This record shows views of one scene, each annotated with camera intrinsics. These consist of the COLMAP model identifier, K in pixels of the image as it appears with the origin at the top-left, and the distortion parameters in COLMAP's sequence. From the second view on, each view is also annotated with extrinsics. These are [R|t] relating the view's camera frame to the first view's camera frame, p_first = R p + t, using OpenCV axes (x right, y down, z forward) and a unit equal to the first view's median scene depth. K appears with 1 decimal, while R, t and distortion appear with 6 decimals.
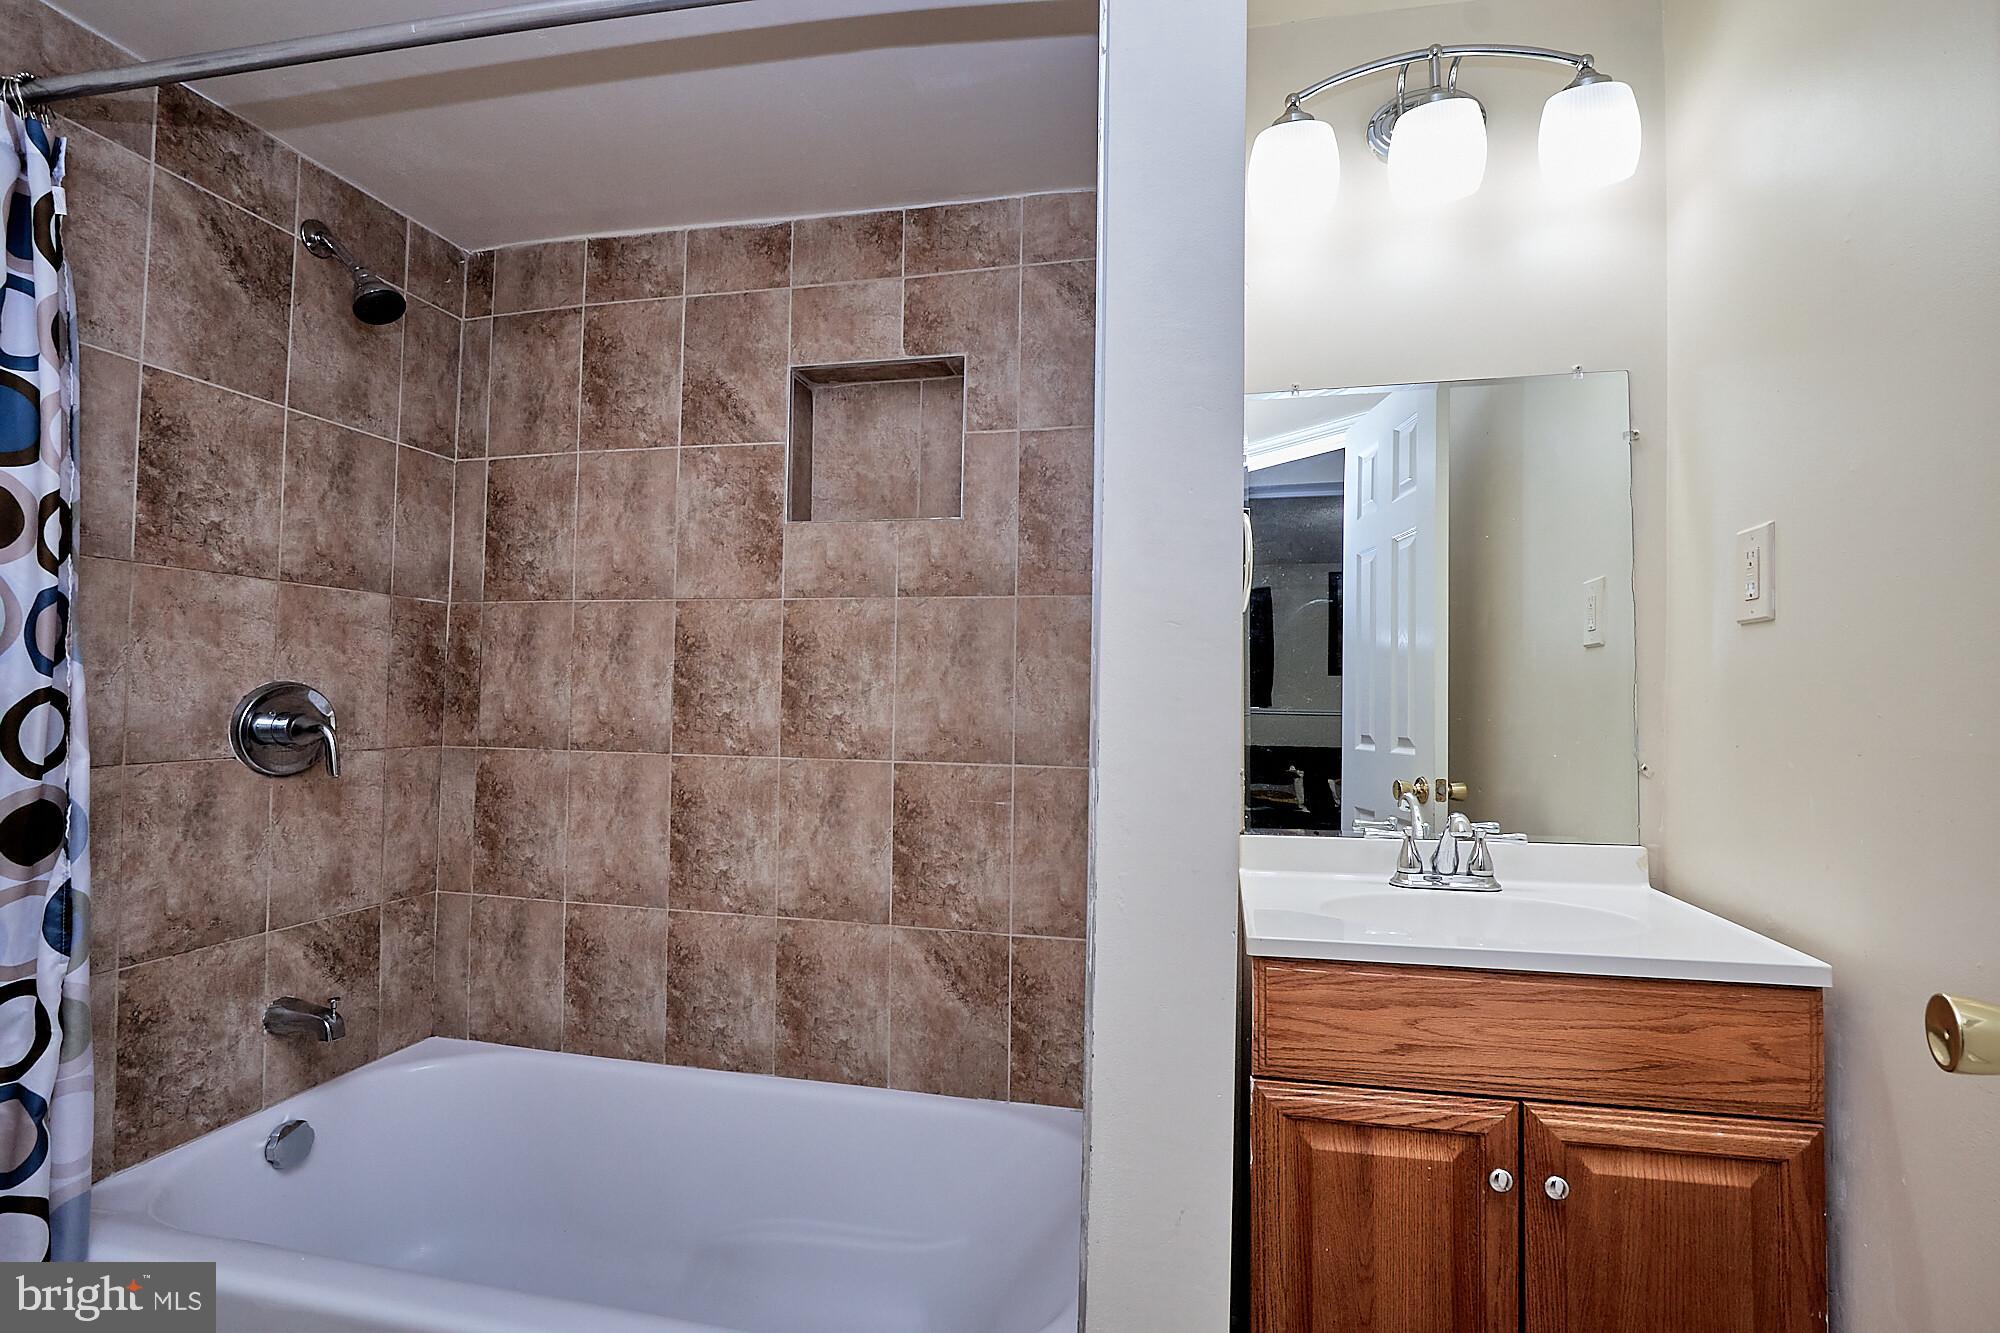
lens RADIAL K [[920.3, 0, 1014.4], [0, 920.3, 669.2], [0, 0, 1]] dist [-0.021847, 0.002654]
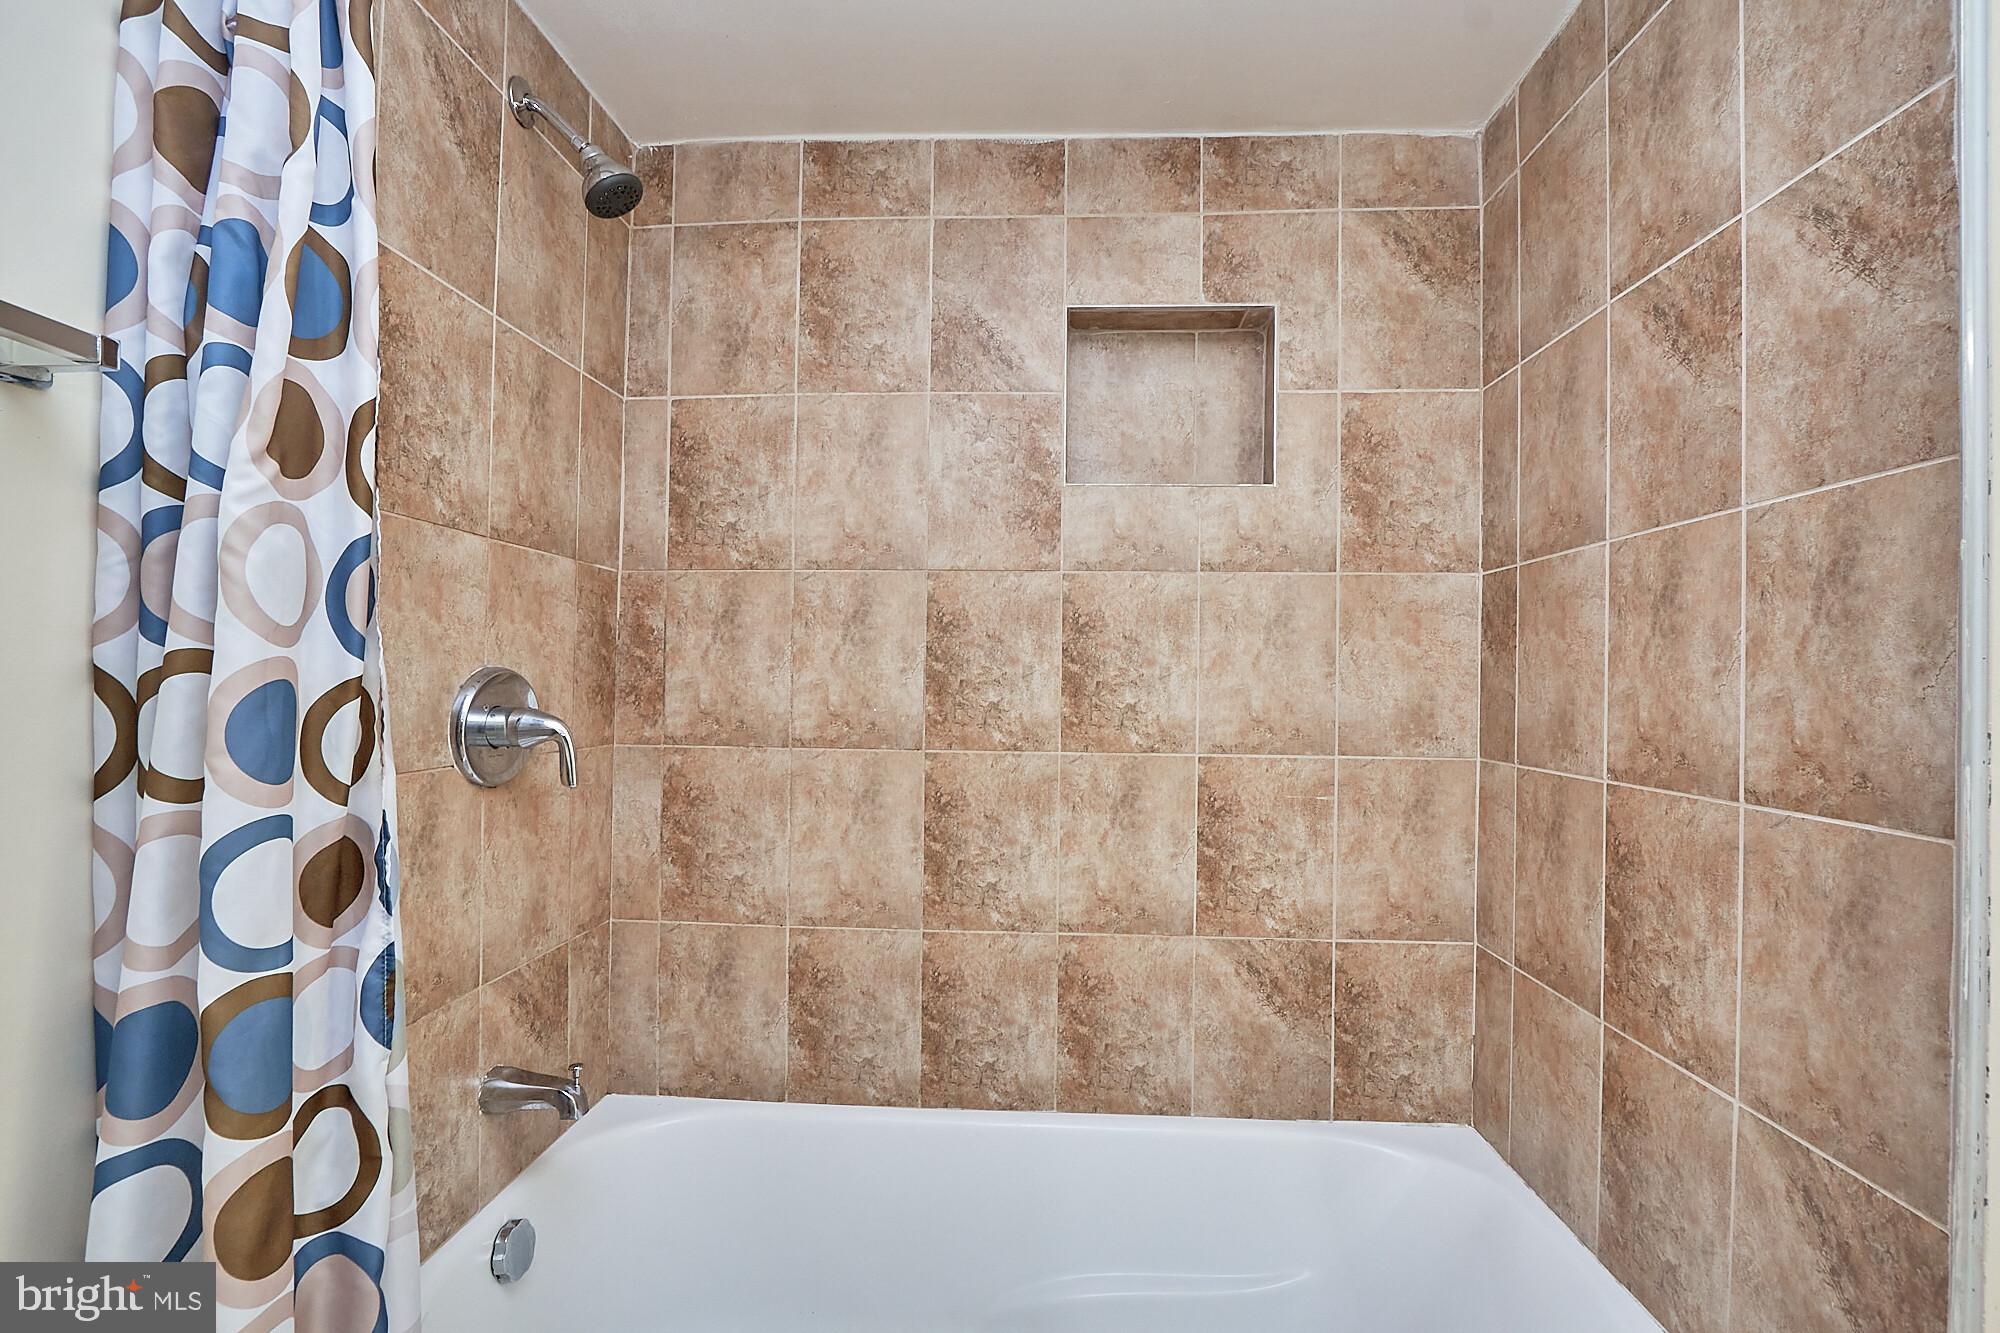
lens RADIAL K [[920.3, 0, 997.9], [0, 920.3, 670.5], [0, 0, 1]] dist [-0.021847, 0.002654]
pose [[0.988197, -0.001881, 0.153177, -0.456171], [-0.000890, 0.999837, 0.018019, 0.001902], [-0.153186, -0.017943, 0.988034, 0.142476]]
